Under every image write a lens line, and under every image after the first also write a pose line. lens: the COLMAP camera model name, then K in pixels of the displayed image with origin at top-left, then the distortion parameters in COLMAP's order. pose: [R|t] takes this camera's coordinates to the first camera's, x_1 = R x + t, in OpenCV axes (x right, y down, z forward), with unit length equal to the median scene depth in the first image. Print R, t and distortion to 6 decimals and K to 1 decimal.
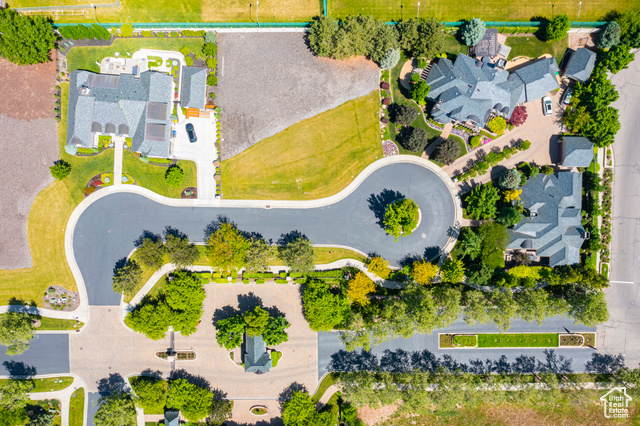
lens RADIAL K [[480.9, 0, 320.0], [0, 480.9, 213.0], [0, 0, 1]] dist [0.004875, 0.000363]
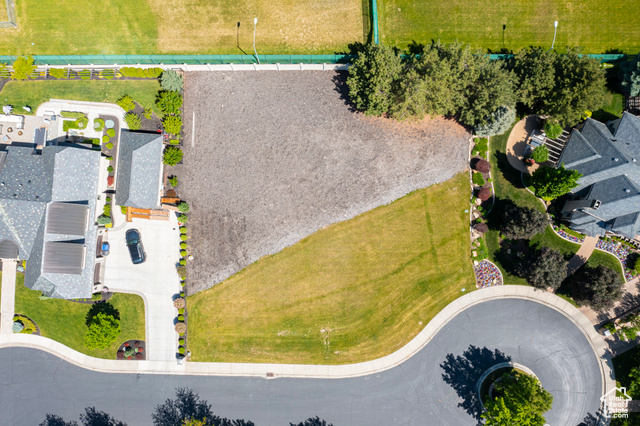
lens RADIAL K [[514.8, 0, 320.0], [0, 514.8, 213.0], [0, 0, 1]] dist [-0.006526, -0.000387]
pose [[0.999943, 0.005654, -0.009093, -0.046199], [-0.006002, 0.999234, -0.038681, -0.183399], [0.008867, 0.038733, 0.999210, 0.397491]]
